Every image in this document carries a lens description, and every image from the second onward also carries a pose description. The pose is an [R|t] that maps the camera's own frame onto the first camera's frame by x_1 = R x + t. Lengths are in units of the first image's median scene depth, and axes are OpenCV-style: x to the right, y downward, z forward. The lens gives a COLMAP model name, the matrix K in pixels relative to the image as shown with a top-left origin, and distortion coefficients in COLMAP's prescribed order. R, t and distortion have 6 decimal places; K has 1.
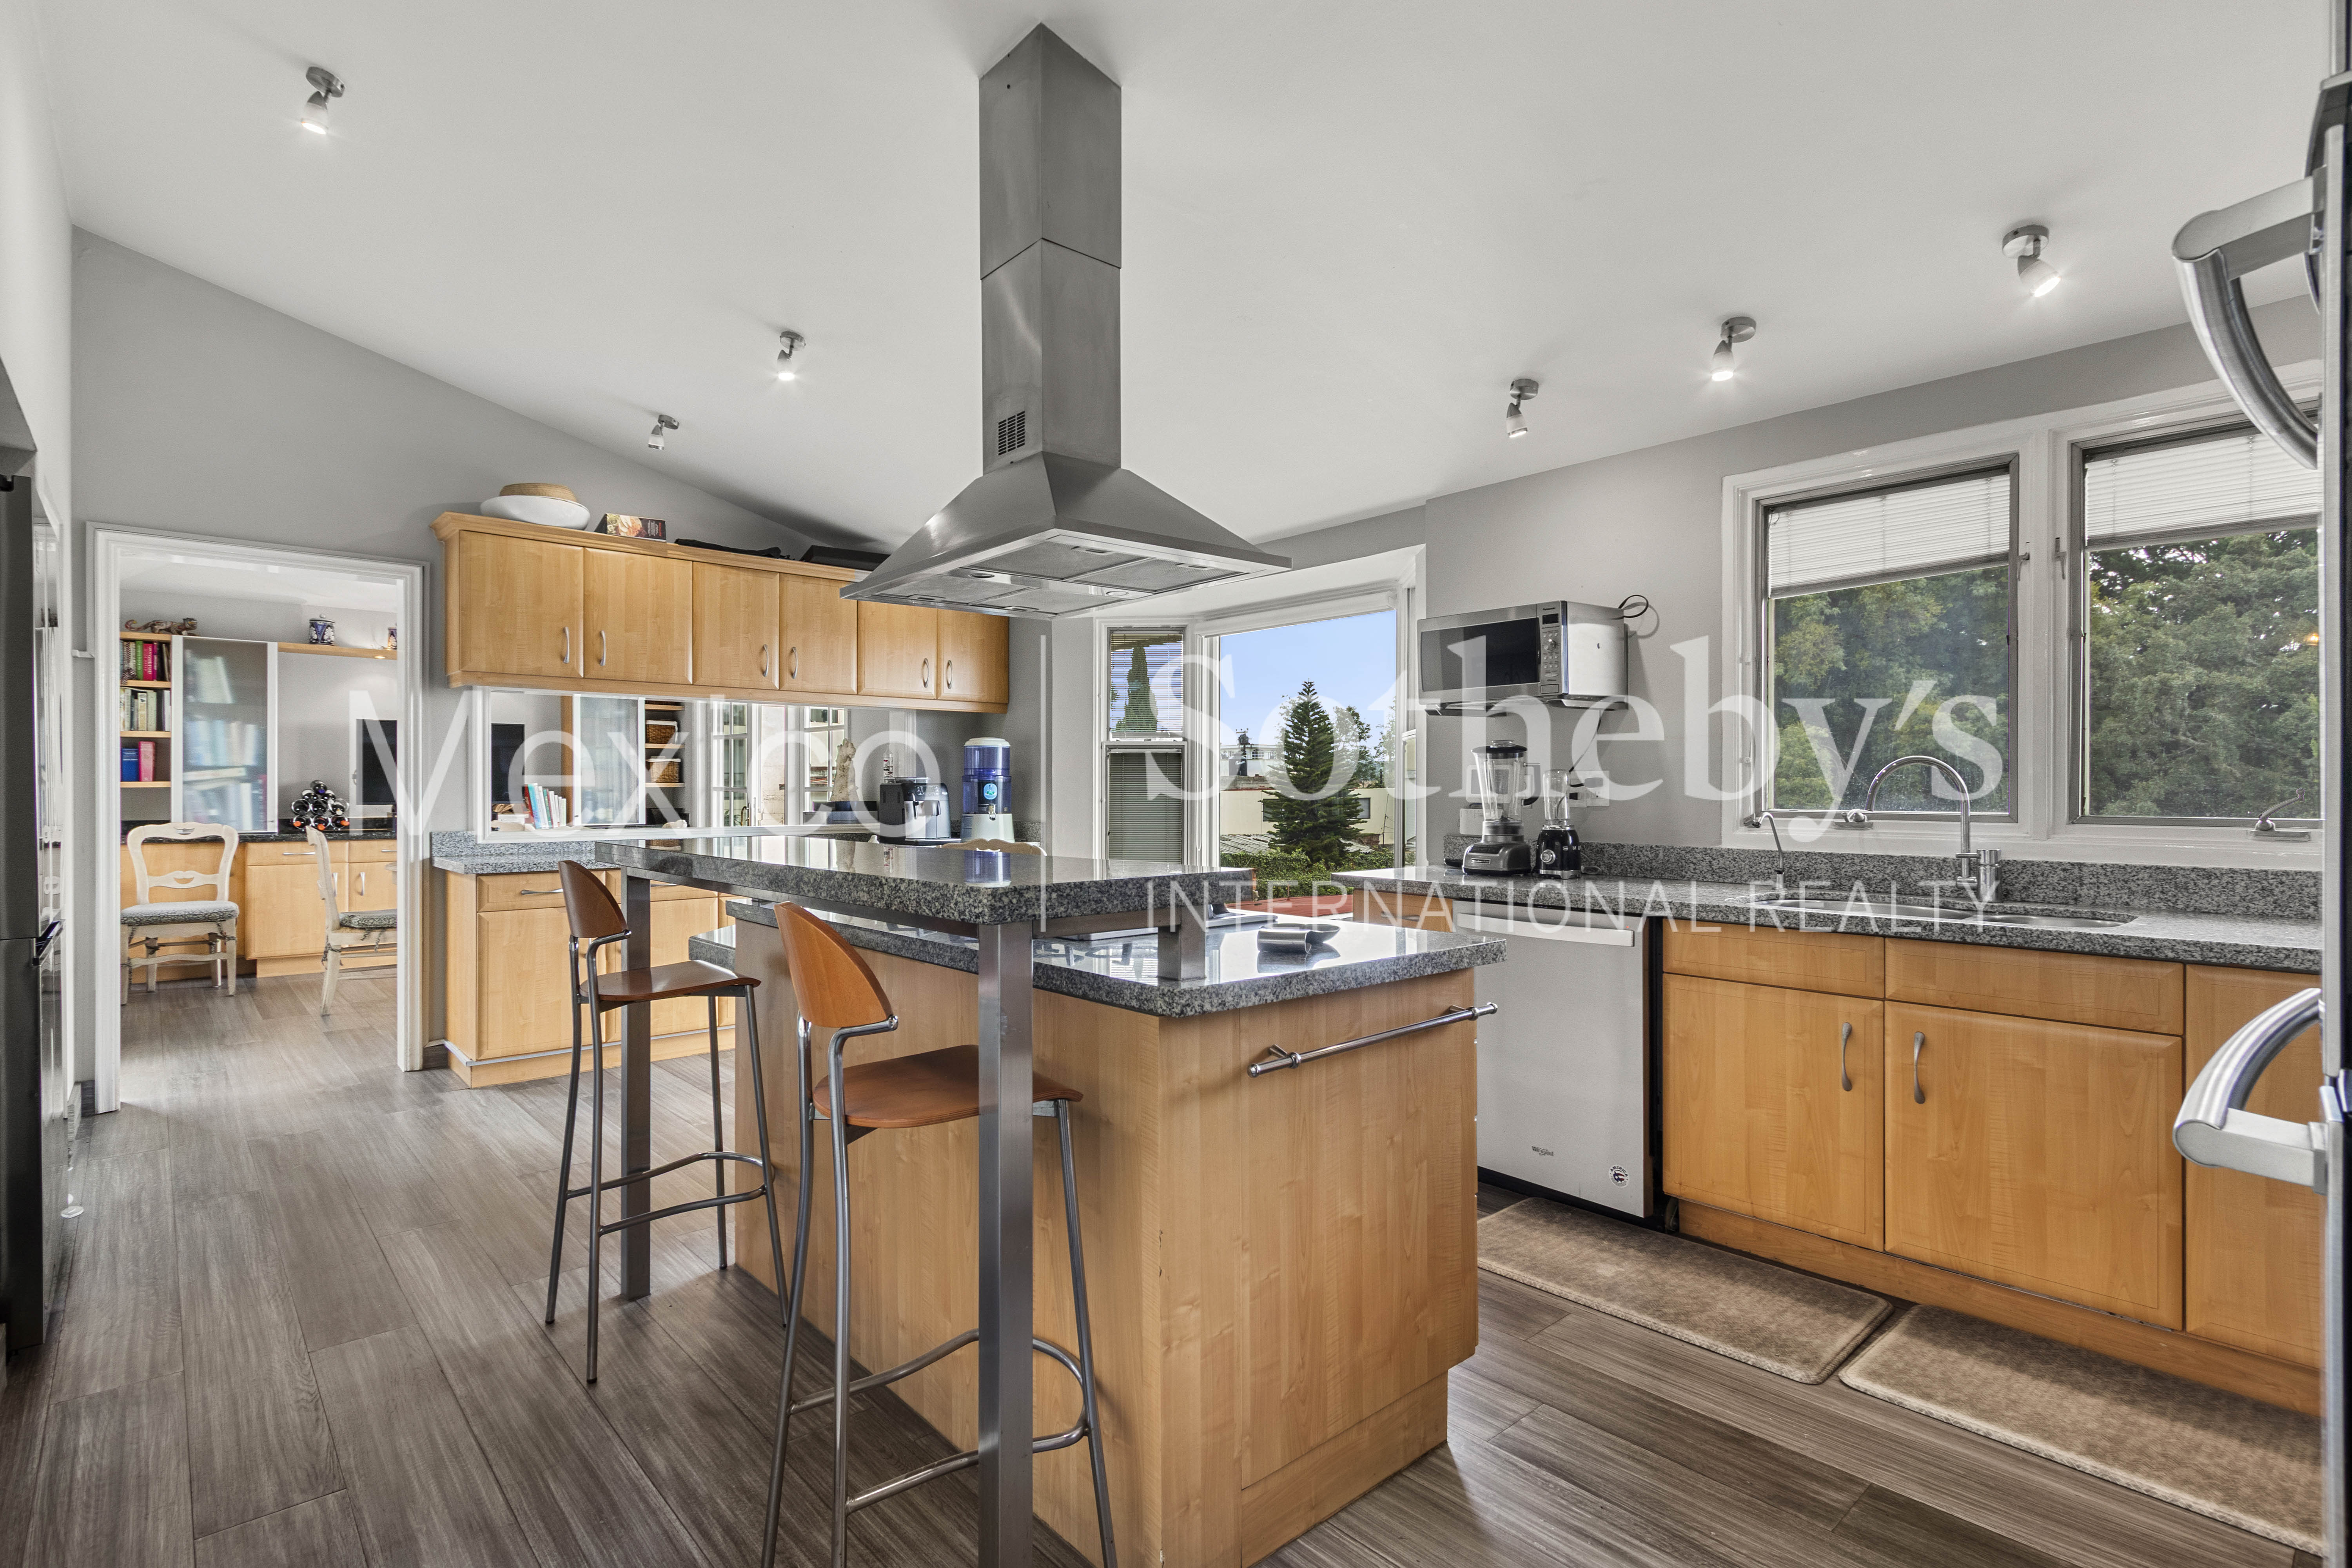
lens RADIAL K [[1129.8, 0, 1177.9], [0, 1129.8, 786.9], [0, 0, 1]] dist [0.000444, 0.000747]
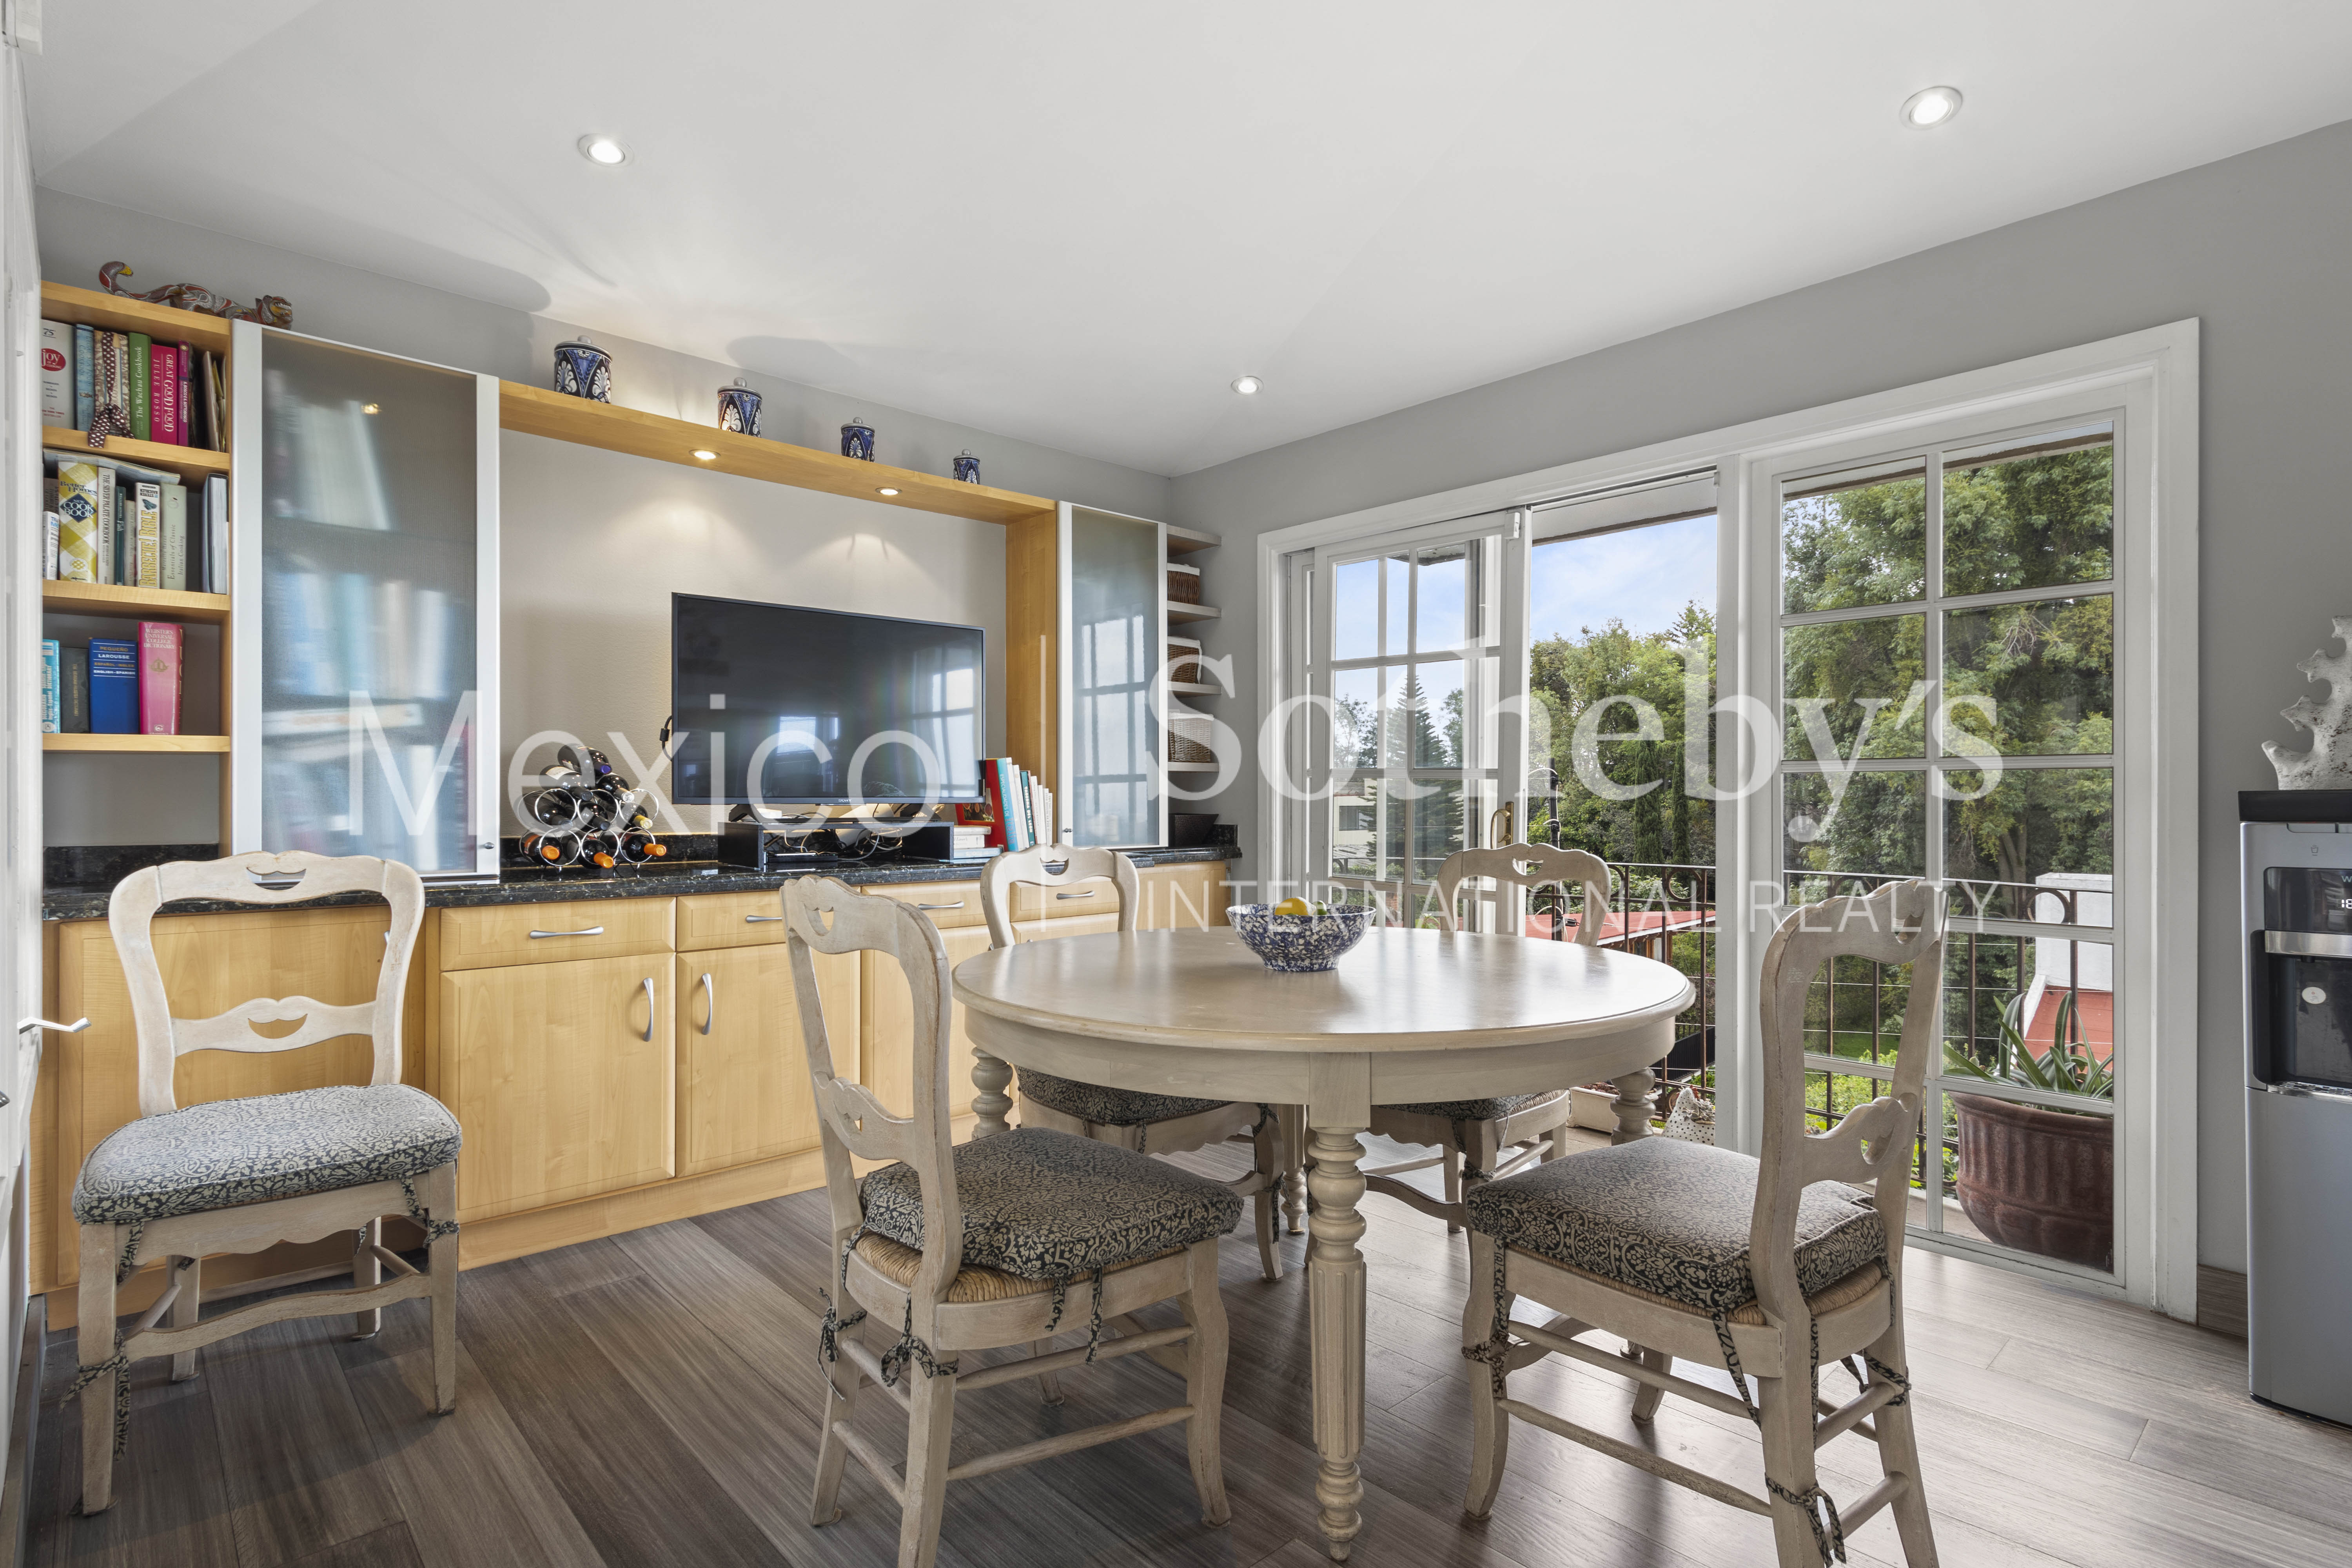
lens RADIAL K [[1129.8, 0, 1174.1], [0, 1129.8, 788.4], [0, 0, 1]] dist [0.000444, 0.000747]
pose [[0.999850, 0.000925, 0.017290, -0.596107], [-0.000936, 0.999999, 0.000636, 0.010945], [-0.017289, -0.000652, 0.999850, 0.635932]]
